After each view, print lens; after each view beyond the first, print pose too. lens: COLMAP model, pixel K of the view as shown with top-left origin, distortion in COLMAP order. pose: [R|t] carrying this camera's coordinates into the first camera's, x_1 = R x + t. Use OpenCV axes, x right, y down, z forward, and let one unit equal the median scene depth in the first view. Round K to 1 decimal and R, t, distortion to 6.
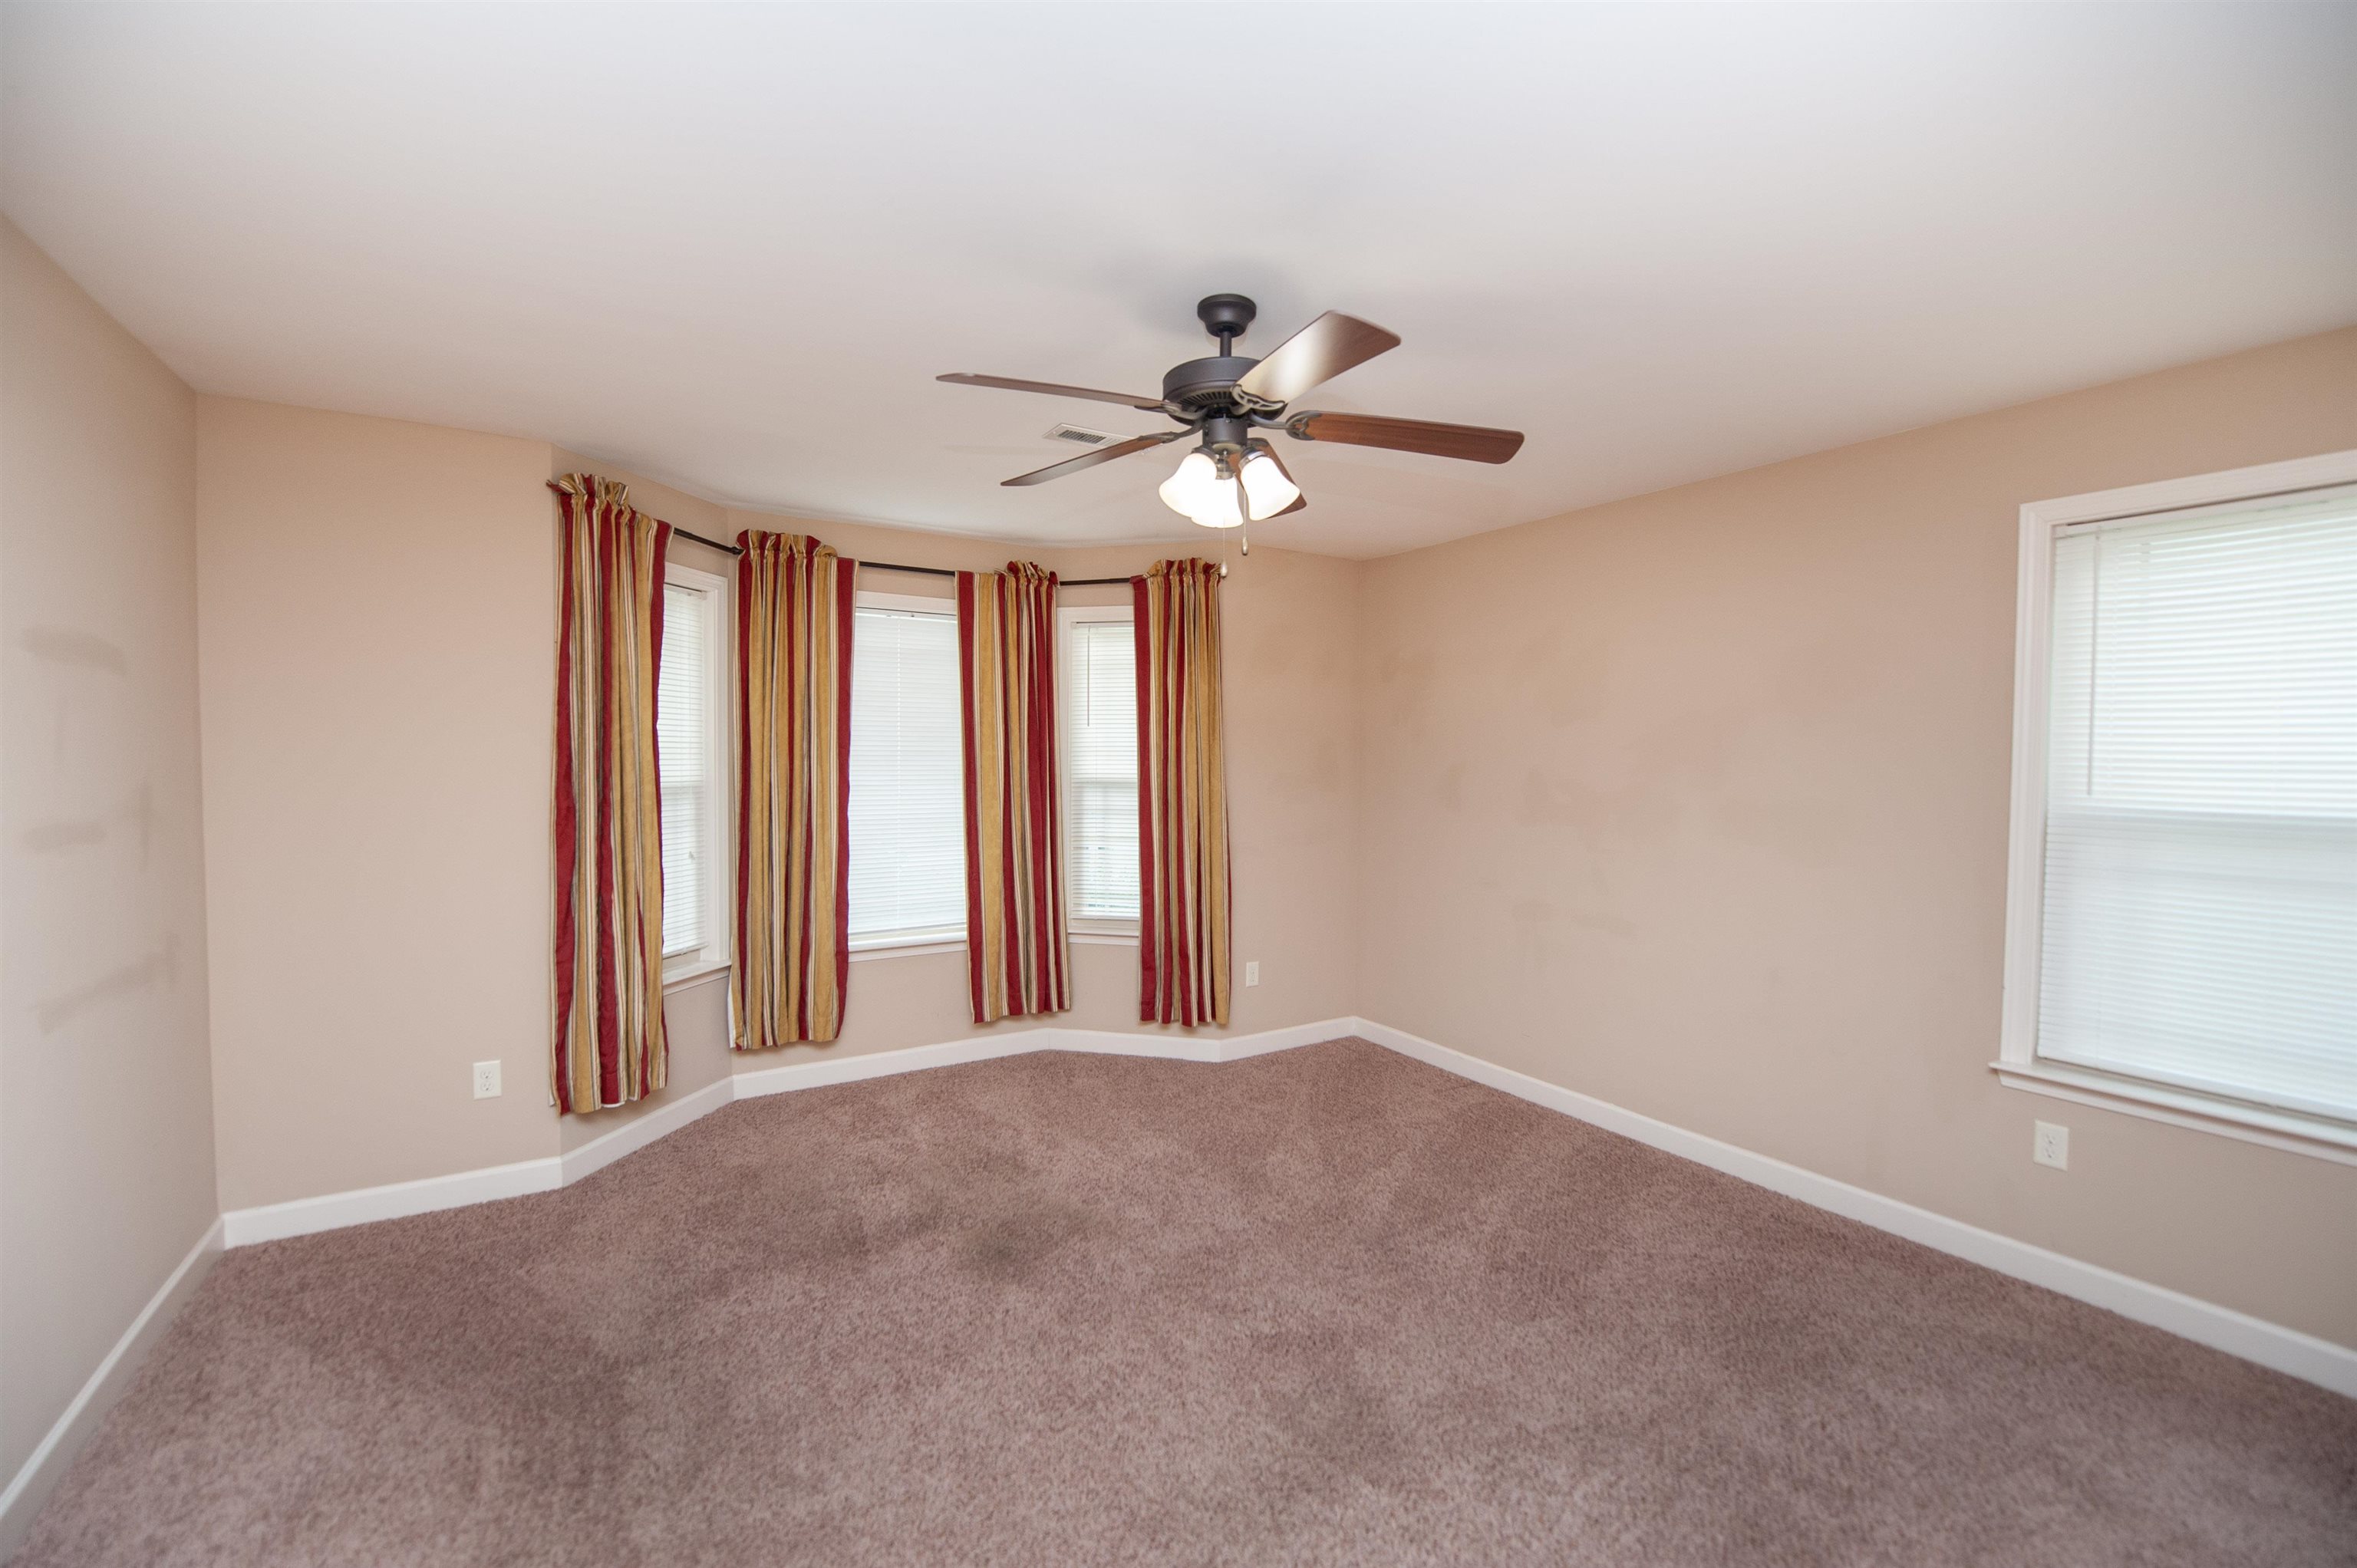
lens RADIAL K [[949.9, 0, 1186.1], [0, 949.9, 777.4], [0, 0, 1]] dist [-0.014909, -0.002417]
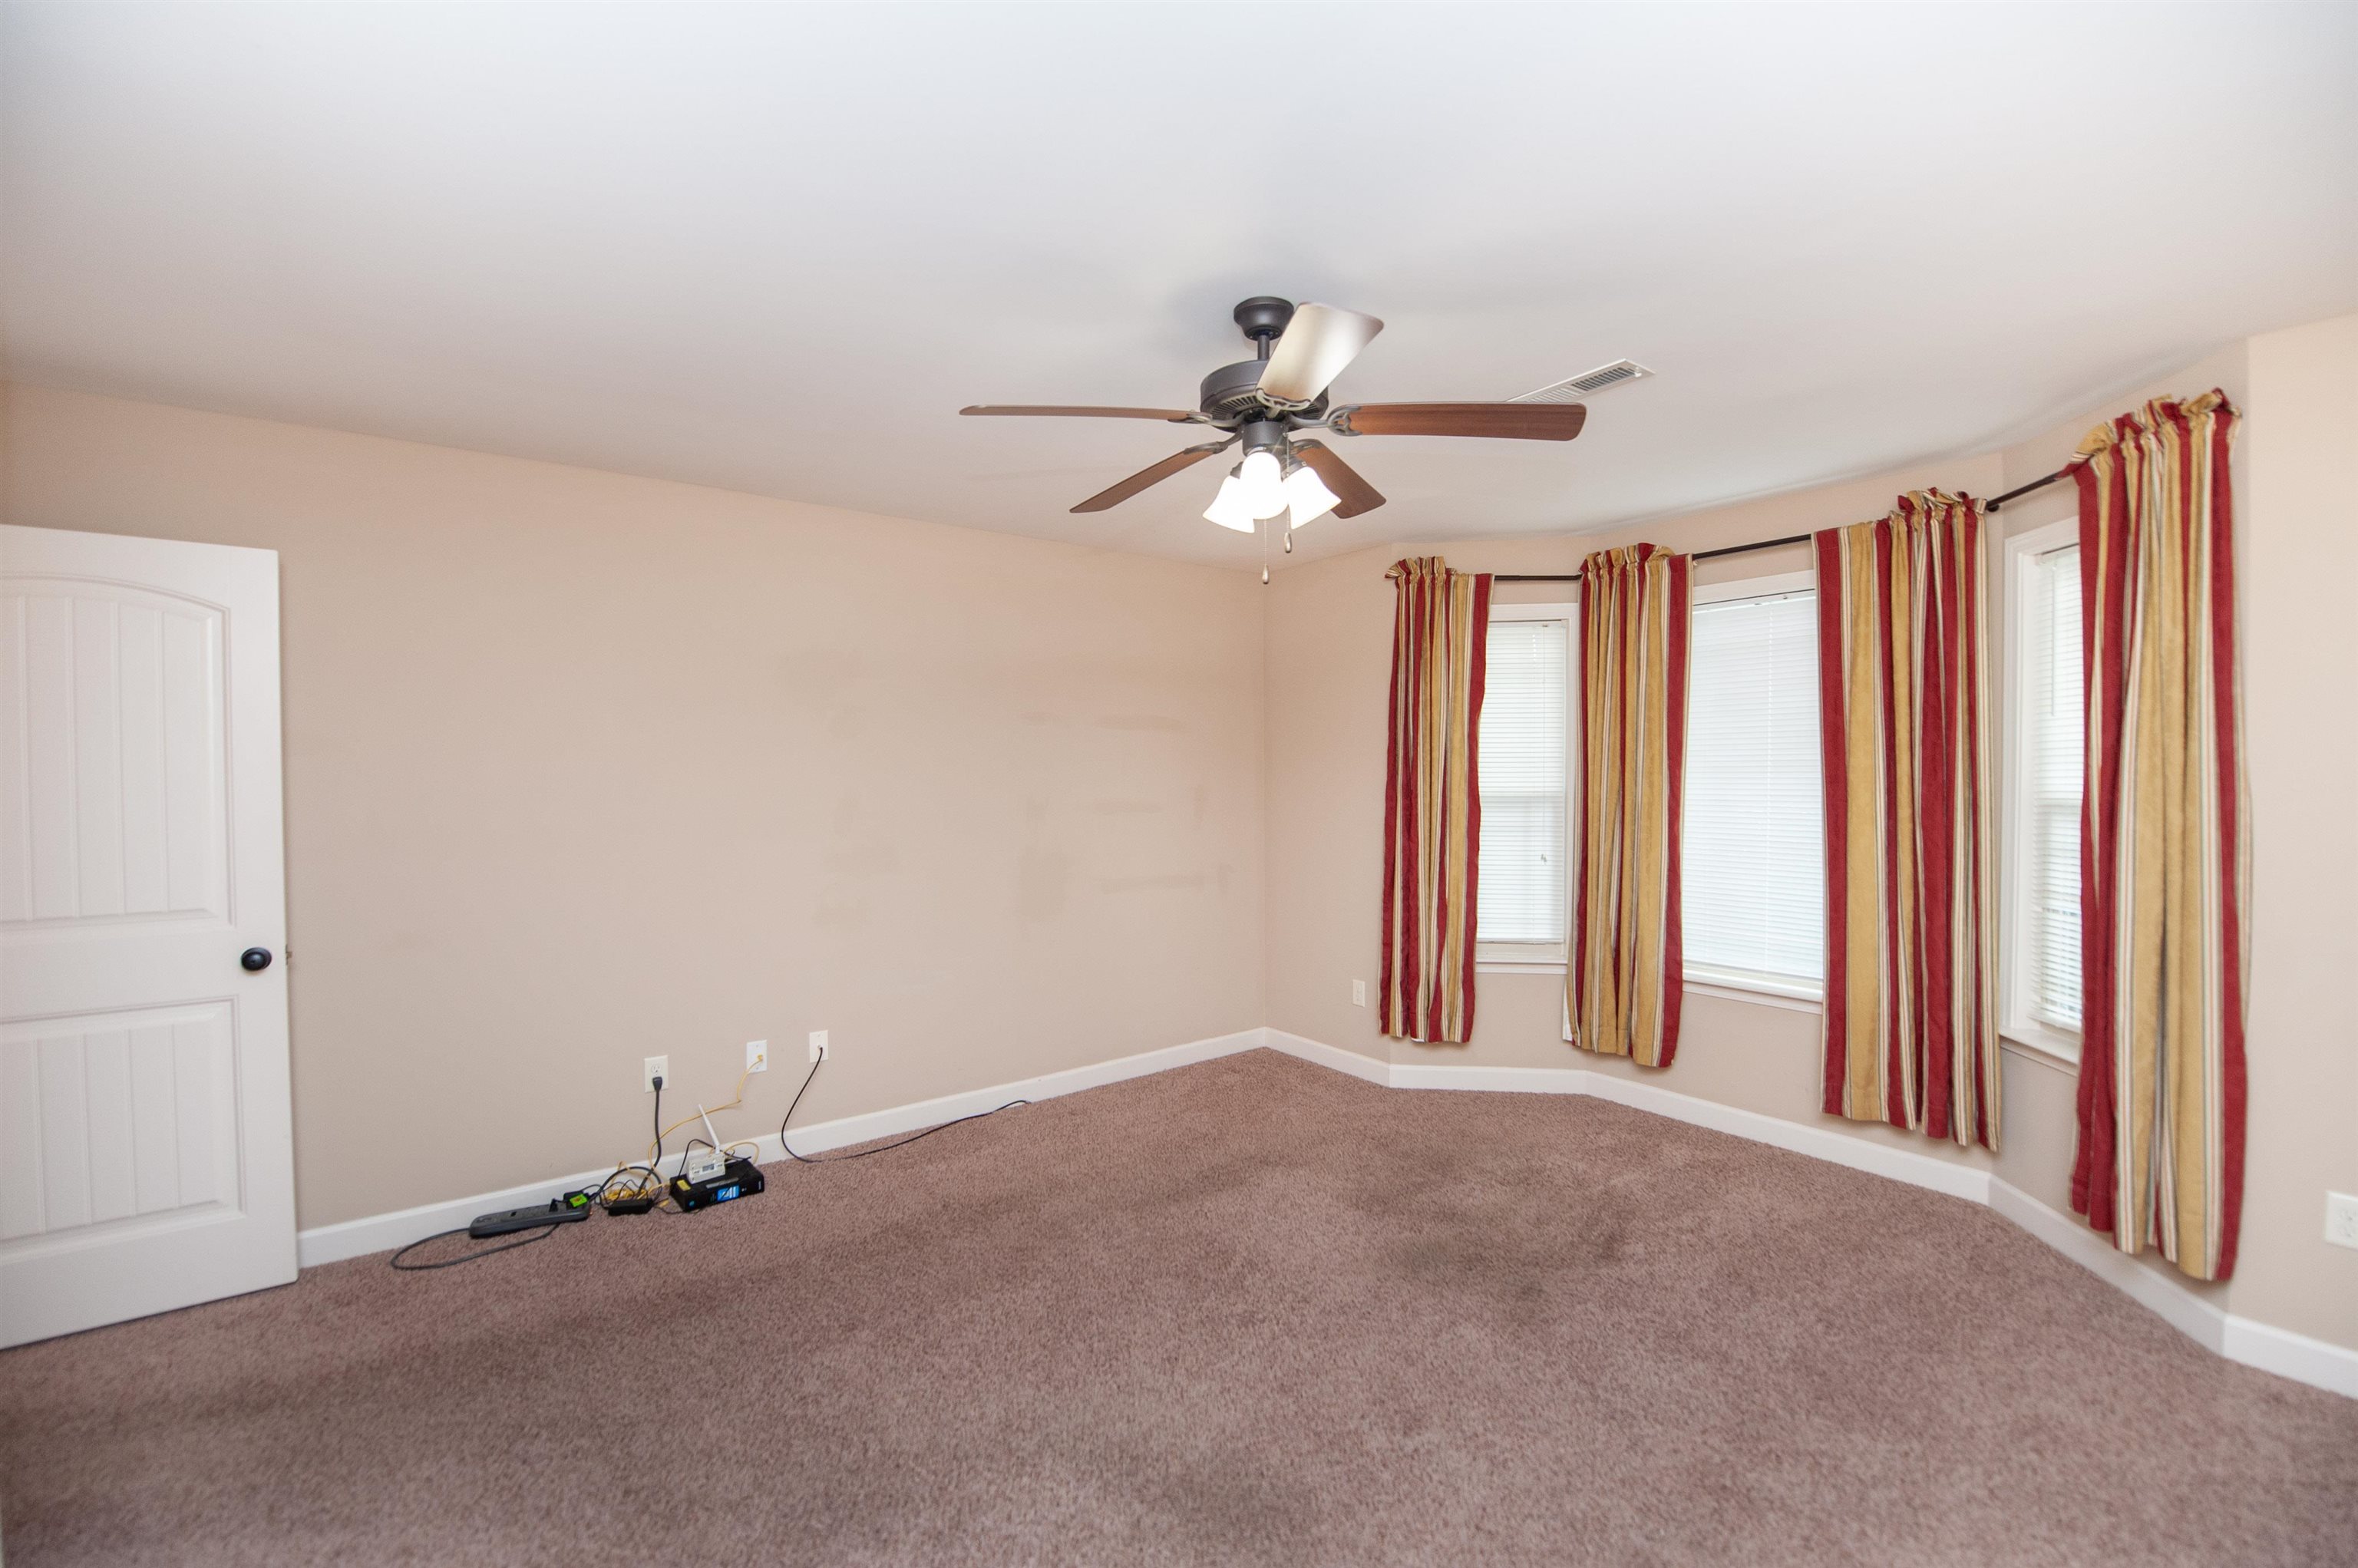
lens RADIAL K [[950.3, 0, 1188.2], [0, 950.3, 782.8], [0, 0, 1]] dist [-0.014909, -0.002417]
pose [[0.123275, 0.004970, -0.992360, 0.502132], [-0.016436, 0.999861, 0.002966, -0.002961], [0.992236, 0.015945, 0.123339, 0.406895]]
